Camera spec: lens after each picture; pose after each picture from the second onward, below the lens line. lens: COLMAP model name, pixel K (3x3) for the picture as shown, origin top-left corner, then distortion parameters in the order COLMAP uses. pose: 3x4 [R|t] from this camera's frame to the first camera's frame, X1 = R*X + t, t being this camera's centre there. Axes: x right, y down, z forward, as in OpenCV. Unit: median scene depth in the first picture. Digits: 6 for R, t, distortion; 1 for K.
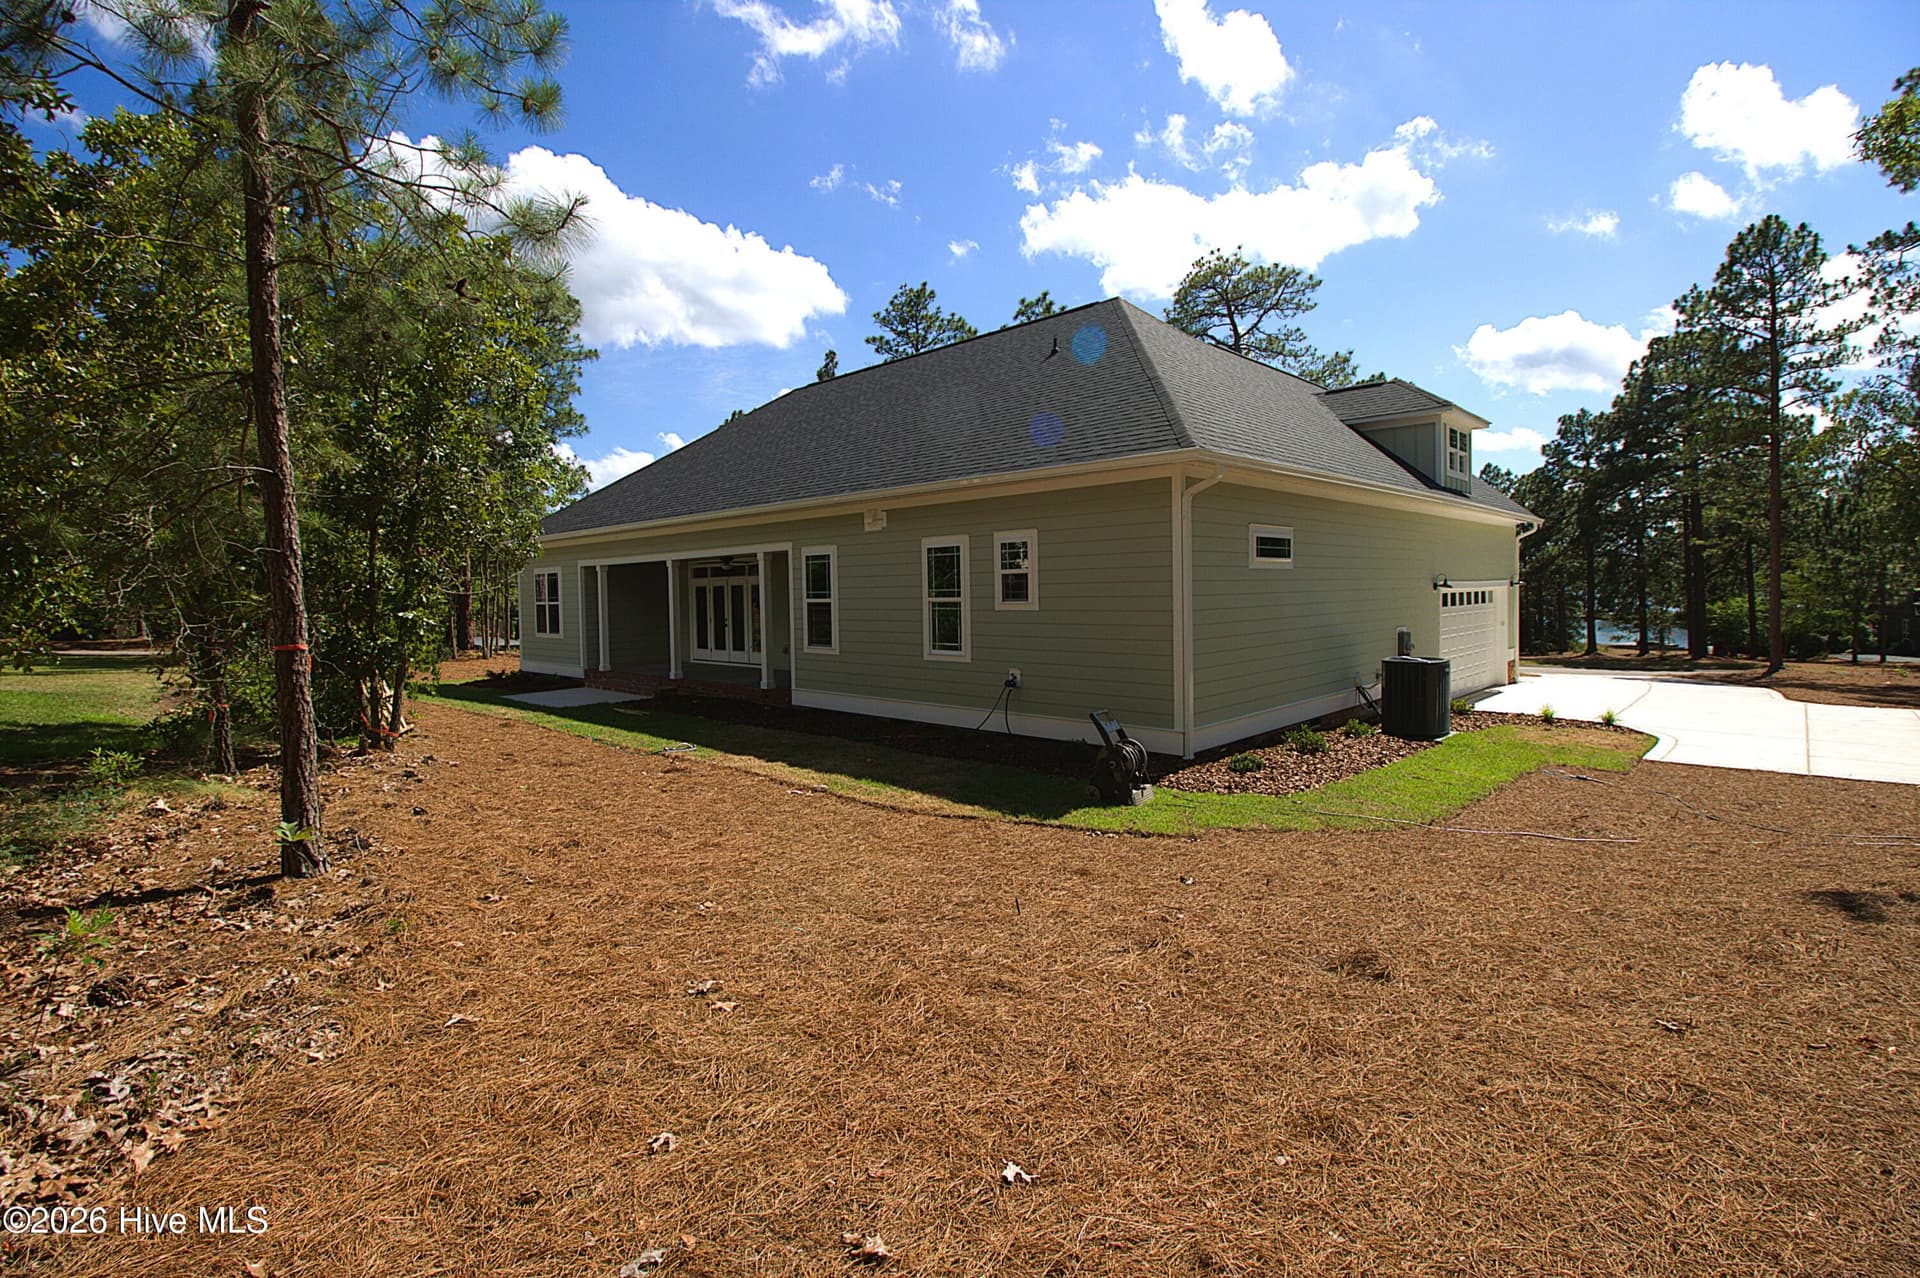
lens RADIAL K [[884.1, 0, 954.1], [0, 884.1, 622.2], [0, 0, 1]] dist [-0.011287, -0.006493]
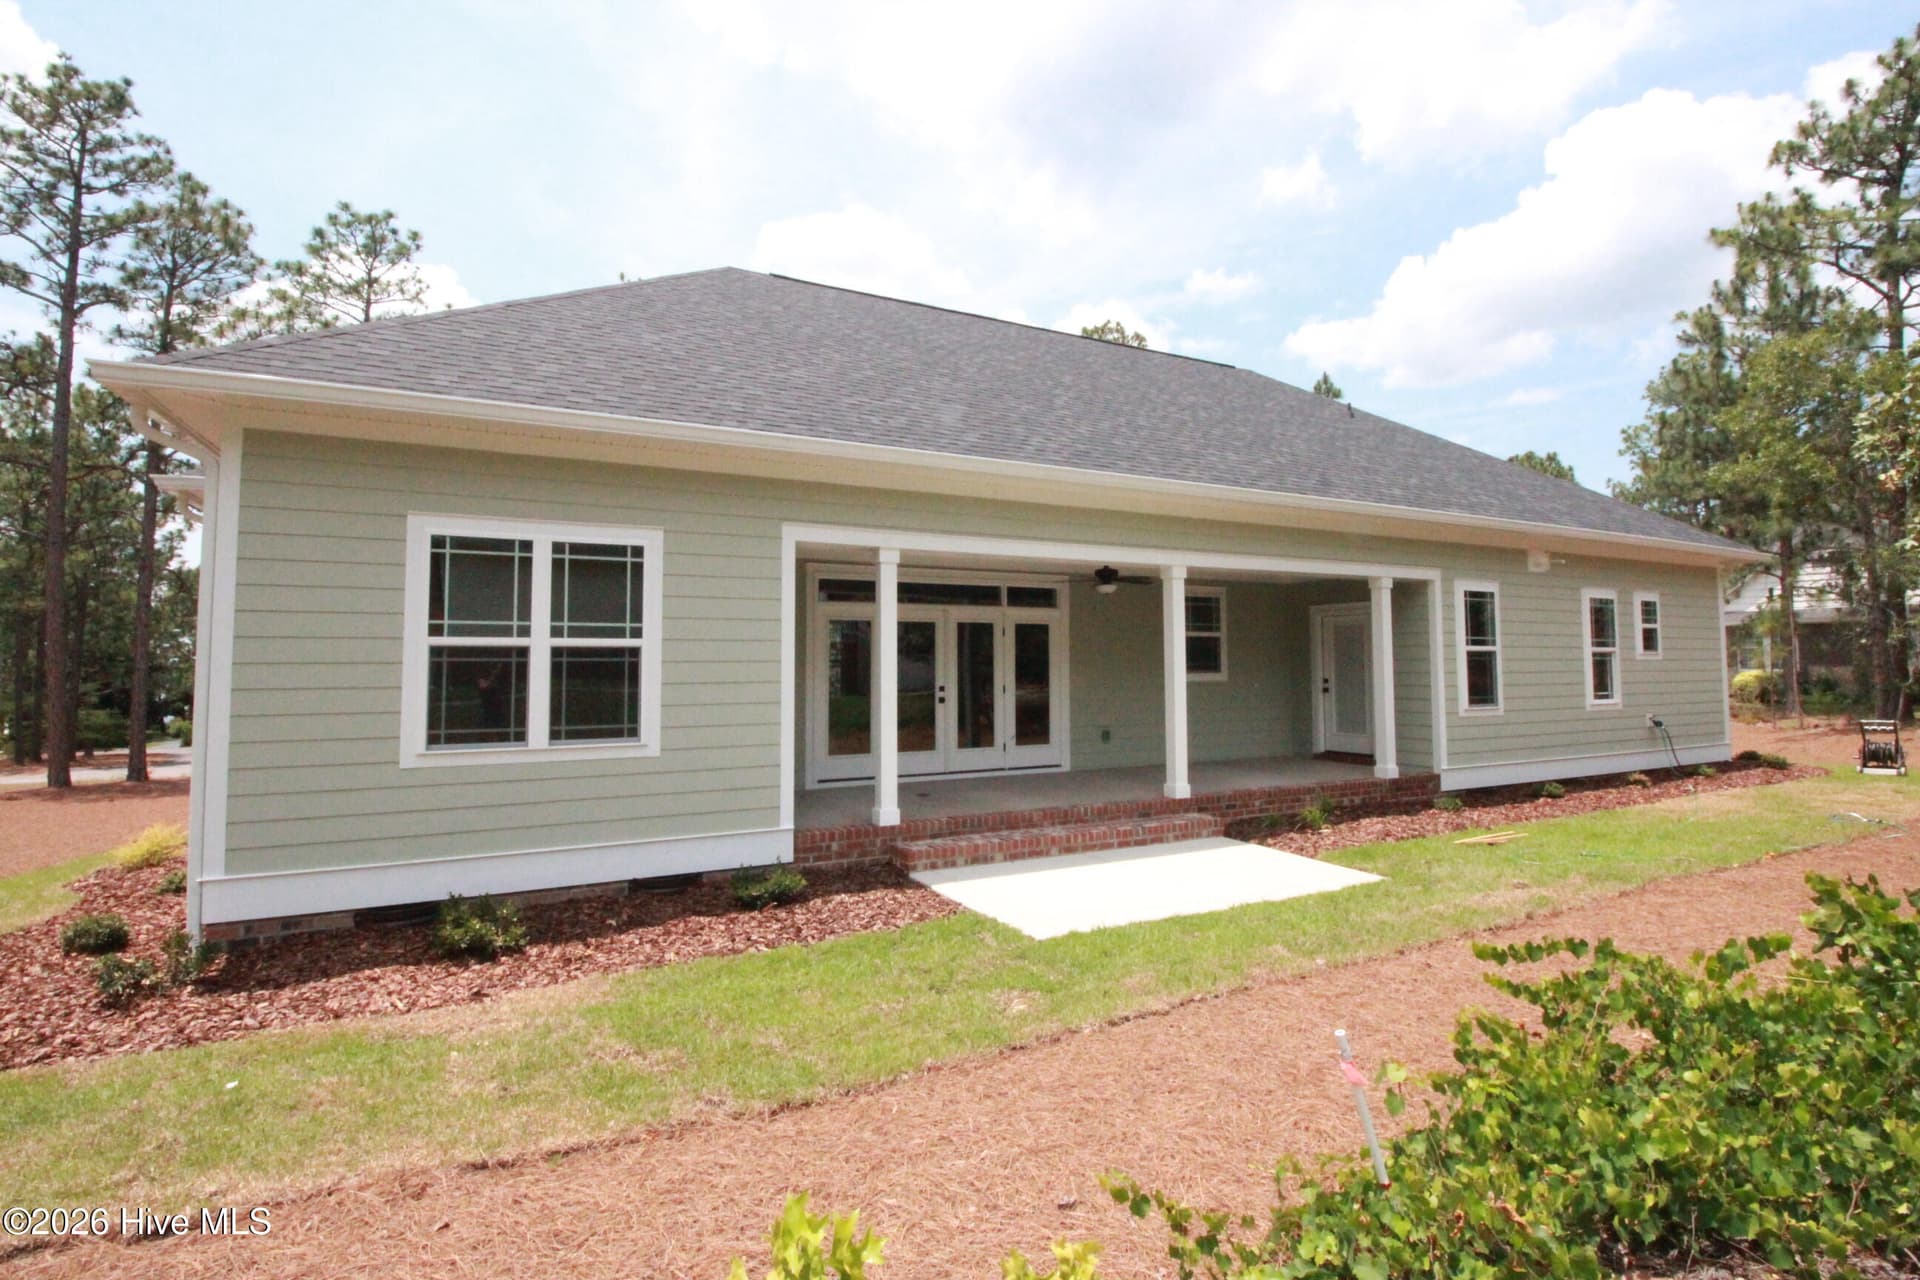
lens RADIAL K [[892.9, 0, 966.6], [0, 892.9, 627.8], [0, 0, 1]] dist [-0.002672, -0.009311]
pose [[0.321474, 0.041075, 0.946027, -0.706766], [0.021900, 0.998469, -0.050794, -0.008520], [-0.946665, 0.037047, 0.320082, 0.789509]]
